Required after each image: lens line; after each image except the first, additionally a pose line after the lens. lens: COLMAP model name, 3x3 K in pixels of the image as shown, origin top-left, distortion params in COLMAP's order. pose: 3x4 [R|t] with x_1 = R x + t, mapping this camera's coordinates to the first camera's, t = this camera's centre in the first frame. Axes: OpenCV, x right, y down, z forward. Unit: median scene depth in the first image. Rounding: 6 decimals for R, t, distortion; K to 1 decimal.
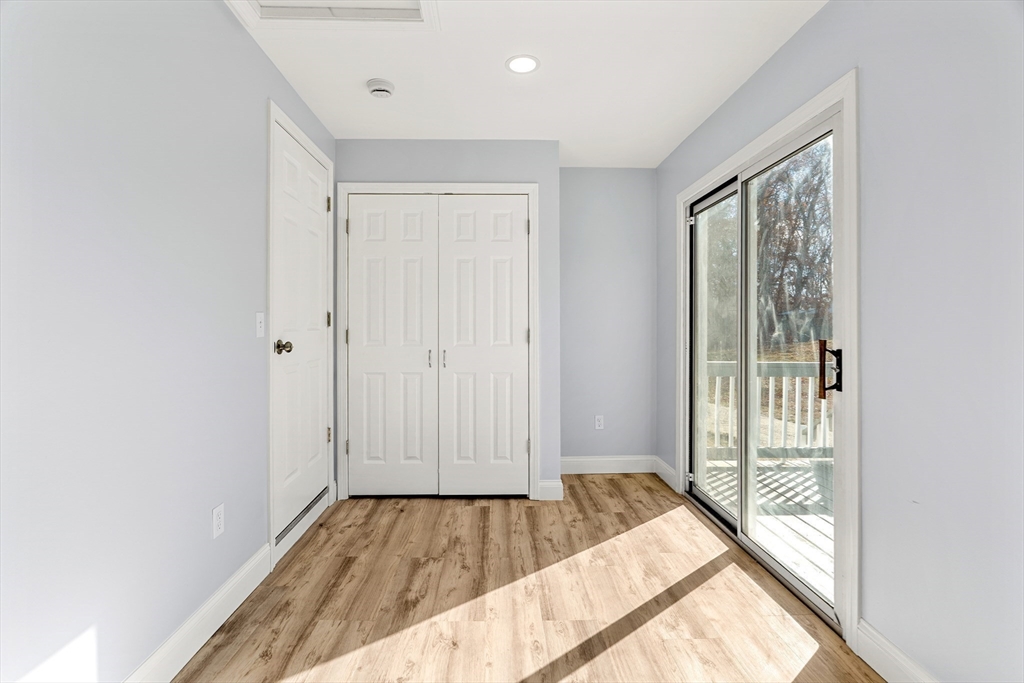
lens RADIAL K [[467.9, 0, 511.4], [0, 467.9, 331.7], [0, 0, 1]] dist [-0.009918, 0.003561]
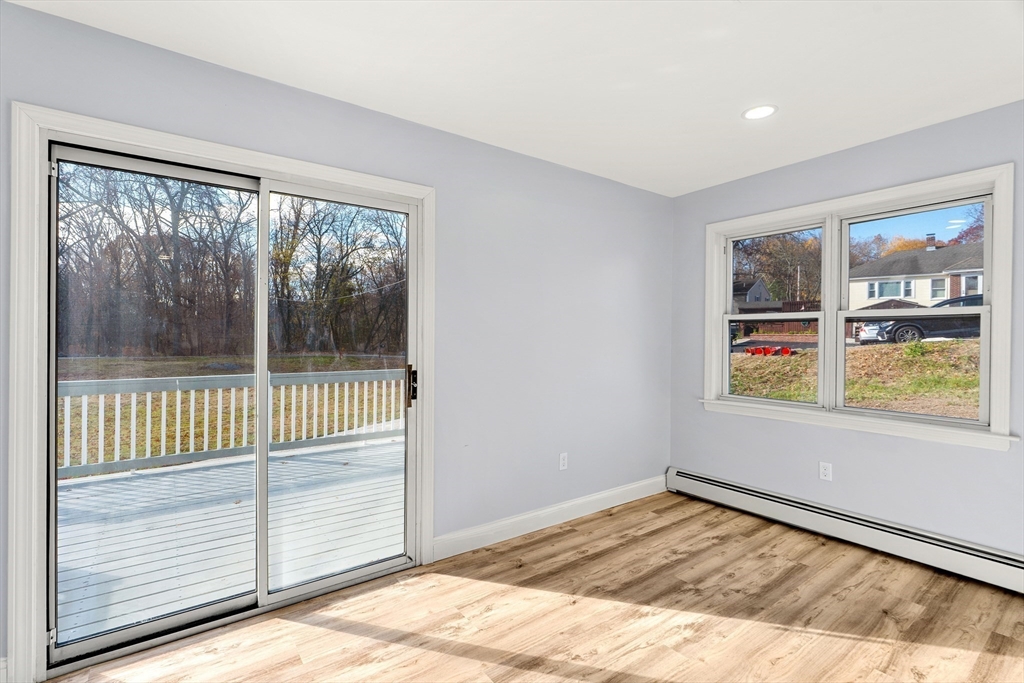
lens RADIAL K [[467.9, 0, 507.4], [0, 467.9, 339.3], [0, 0, 1]] dist [-0.009918, 0.003561]
pose [[-0.557758, -0.013291, 0.829897, -0.644367], [0.001810, 0.999850, 0.017230, -0.081003], [-0.830001, 0.011113, -0.557650, 1.525053]]
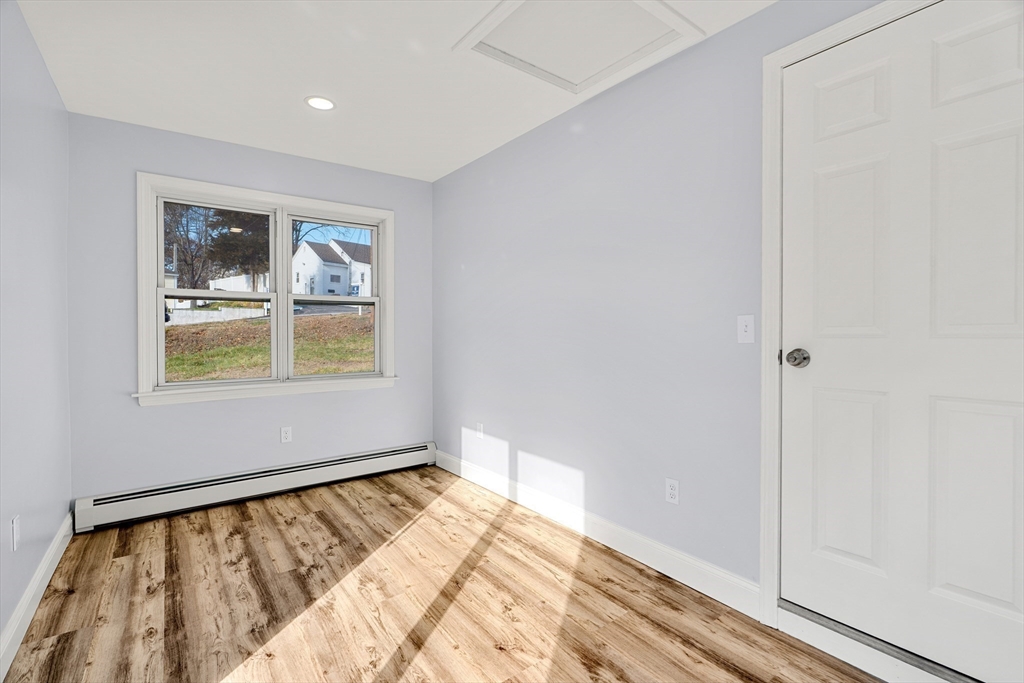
lens RADIAL K [[467.9, 0, 506.5], [0, 467.9, 341.1], [0, 0, 1]] dist [-0.009918, 0.003561]
pose [[-0.829232, 0.007999, -0.558847, 0.395596], [-0.007073, 0.999667, 0.024804, -0.011074], [0.558859, 0.024521, -0.828900, 1.708280]]
